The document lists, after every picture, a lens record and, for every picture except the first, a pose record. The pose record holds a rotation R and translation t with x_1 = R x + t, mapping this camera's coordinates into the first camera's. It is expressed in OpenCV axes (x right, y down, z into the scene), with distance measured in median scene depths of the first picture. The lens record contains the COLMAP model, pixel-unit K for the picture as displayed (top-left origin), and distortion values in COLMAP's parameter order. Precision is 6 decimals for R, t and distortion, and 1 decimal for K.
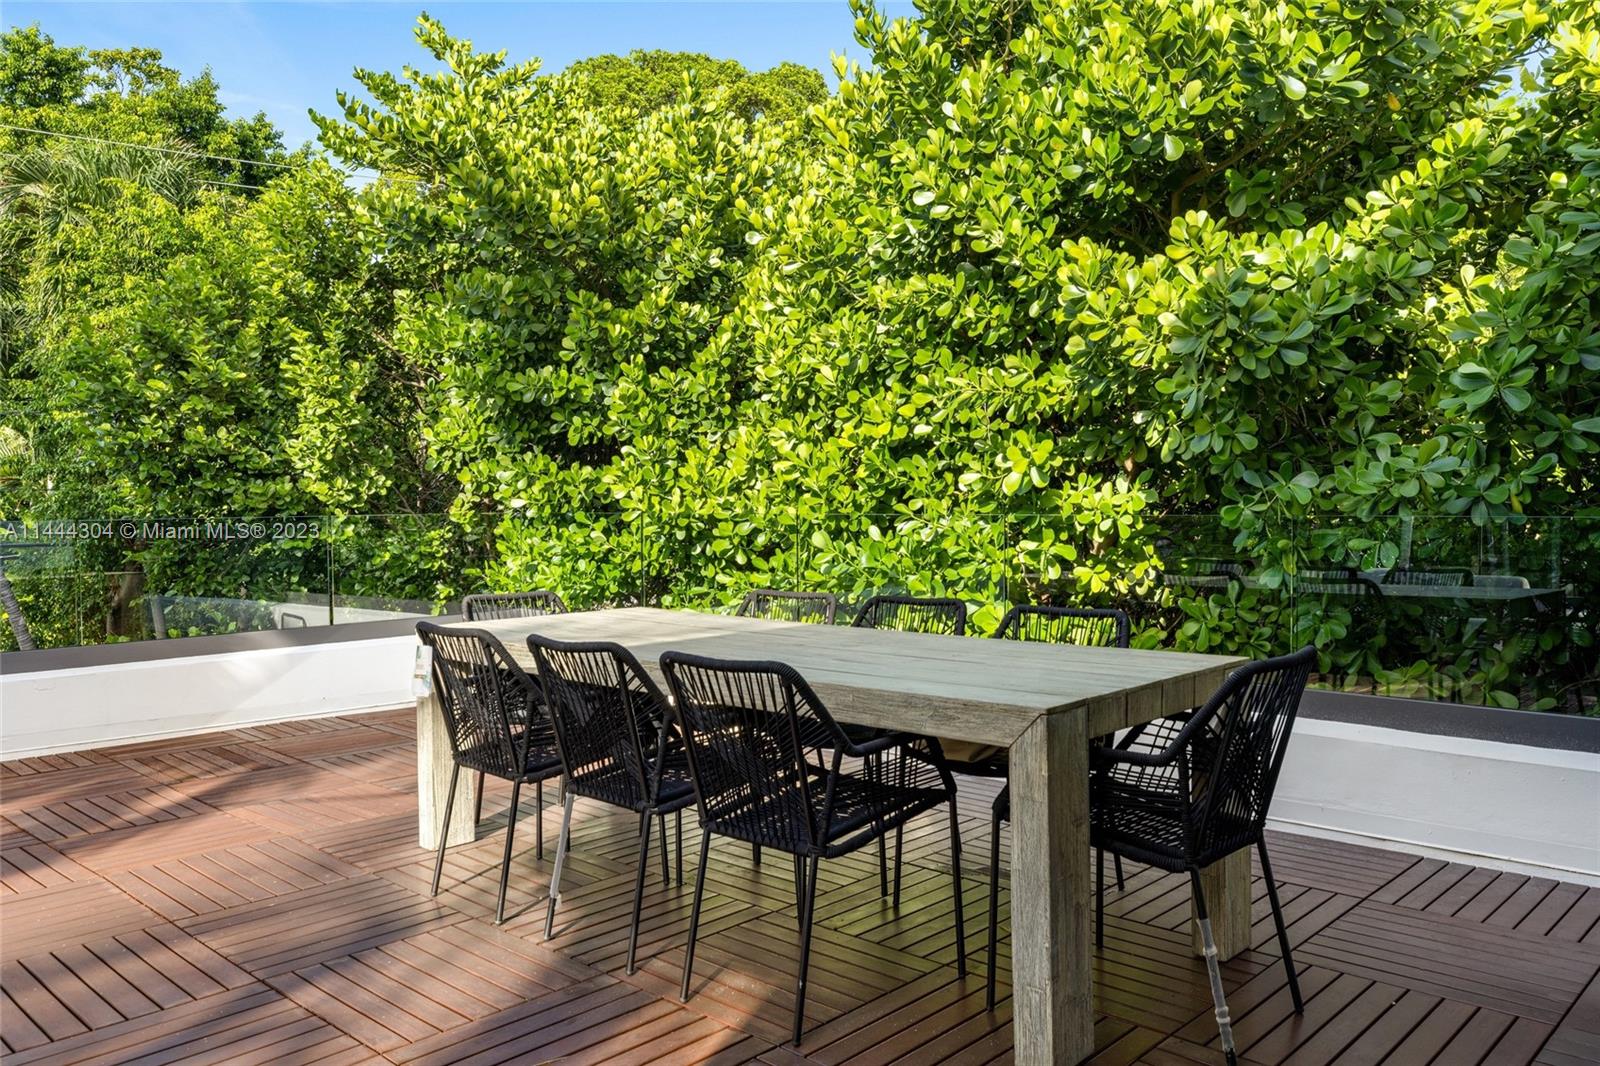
lens RADIAL K [[1218.3, 0, 825.7], [0, 1218.3, 555.3], [0, 0, 1]] dist [-0.003713, -0.002152]
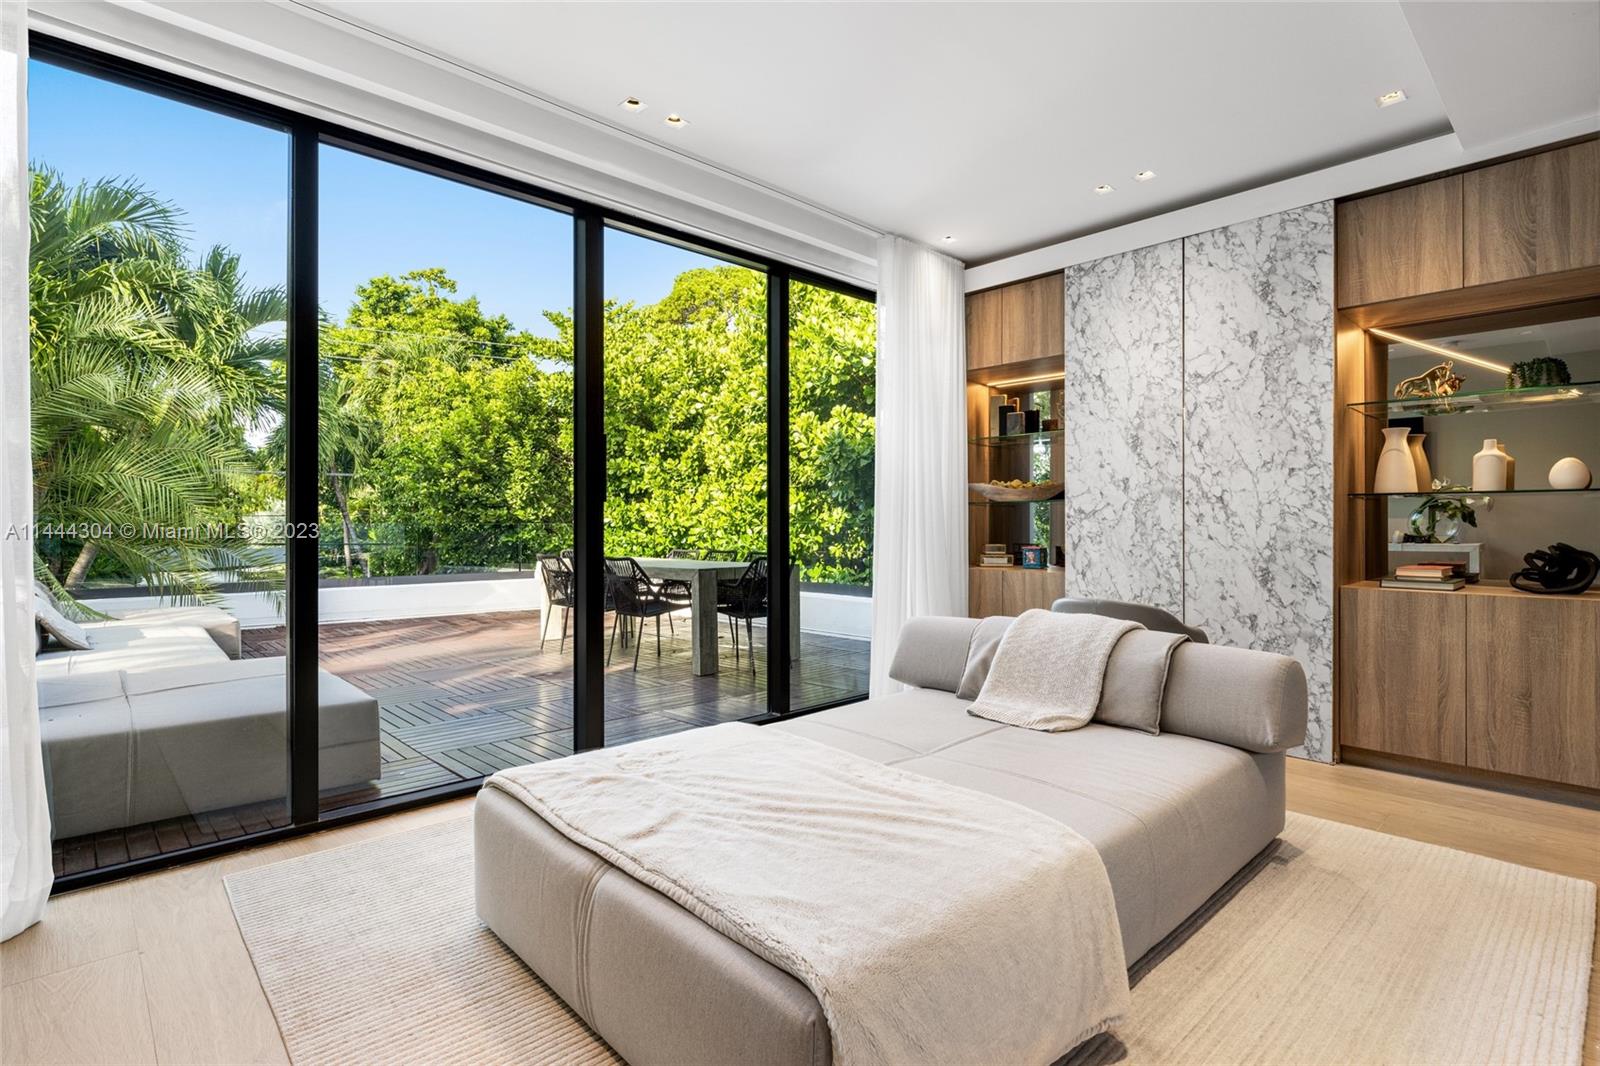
lens RADIAL K [[781.9, 0, 801.2], [0, 781.9, 536.3], [0, 0, 1]] dist [0.000761, -0.000062]
pose [[0.997642, 0.008209, -0.068139, 0.200261], [-0.010684, 0.999293, -0.036040, 0.035385], [0.067795, 0.036683, 0.997025, -0.390965]]
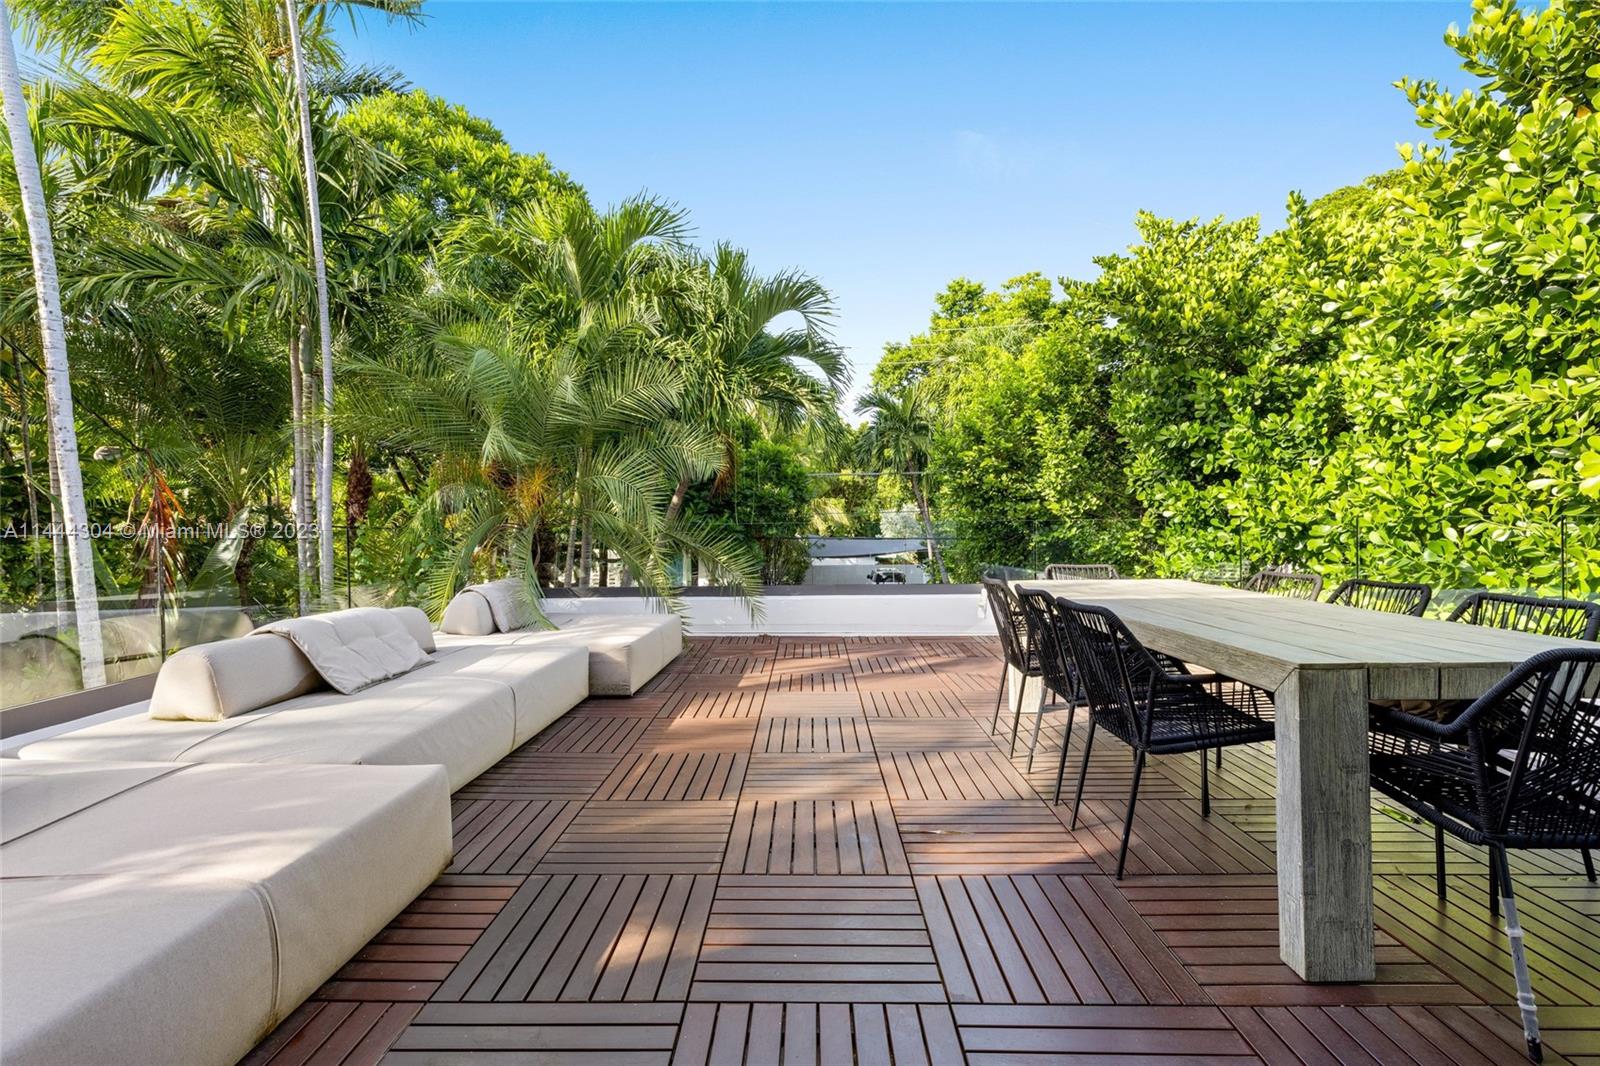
lens RADIAL K [[729.9, 0, 805.0], [0, 729.9, 527.6], [0, 0, 1]] dist [0.036035, -0.000655]
pose [[0.677717, 0.004676, -0.735308, 0.124657], [-0.027961, 0.999420, -0.019416, 0.005949], [0.734791, 0.033719, 0.677455, 0.043371]]
